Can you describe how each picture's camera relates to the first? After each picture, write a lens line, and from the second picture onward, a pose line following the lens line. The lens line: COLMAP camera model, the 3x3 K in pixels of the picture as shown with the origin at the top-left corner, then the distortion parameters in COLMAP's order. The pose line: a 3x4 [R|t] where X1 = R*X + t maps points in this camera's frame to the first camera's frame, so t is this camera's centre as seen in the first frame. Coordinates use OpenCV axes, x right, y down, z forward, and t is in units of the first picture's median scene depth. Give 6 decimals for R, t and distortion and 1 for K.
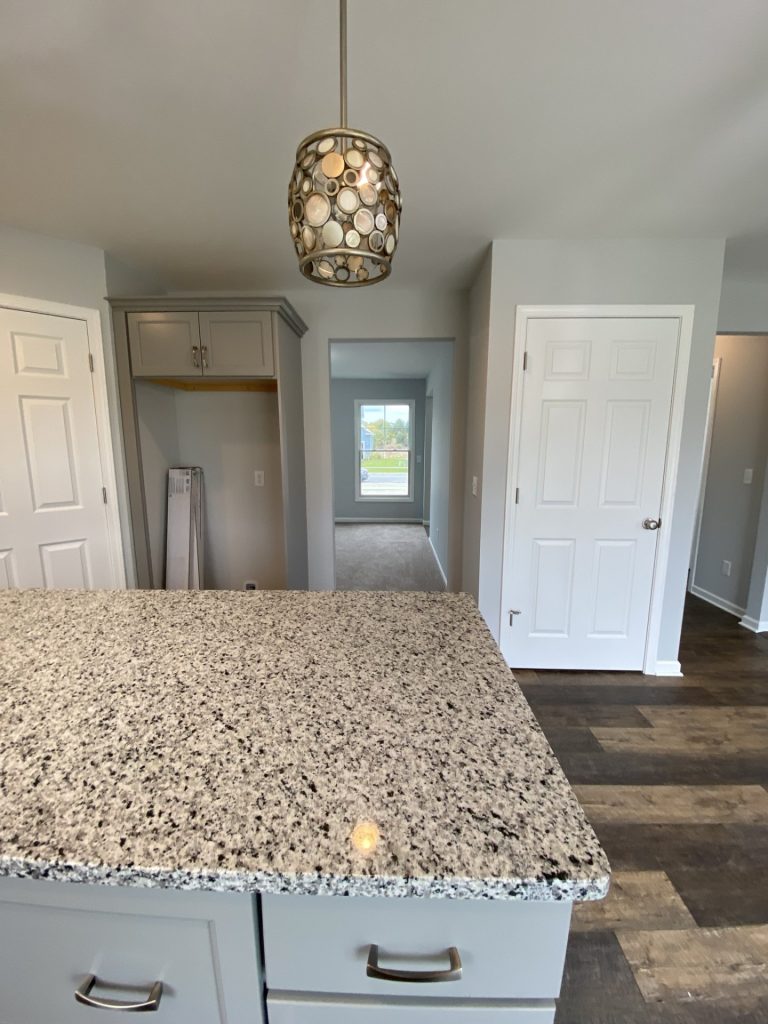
lens RADIAL K [[430.3, 0, 380.8], [0, 430.3, 509.9], [0, 0, 1]] dist [0.010847, -0.000378]
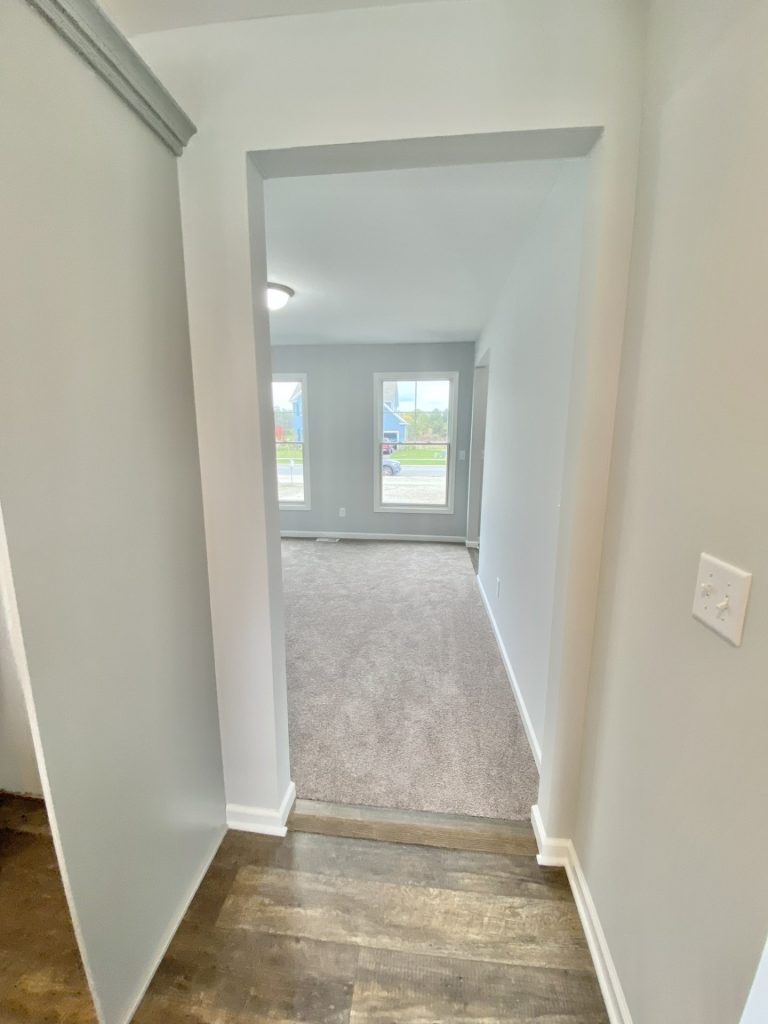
lens RADIAL K [[360.6, 0, 391.4], [0, 360.6, 496.1], [0, 0, 1]] dist [-0.000774, -0.000055]
pose [[0.996909, 0.017393, -0.076622, 0.018030], [-0.015907, 0.999674, 0.019961, -0.060777], [0.076944, -0.018681, 0.996860, 0.387348]]
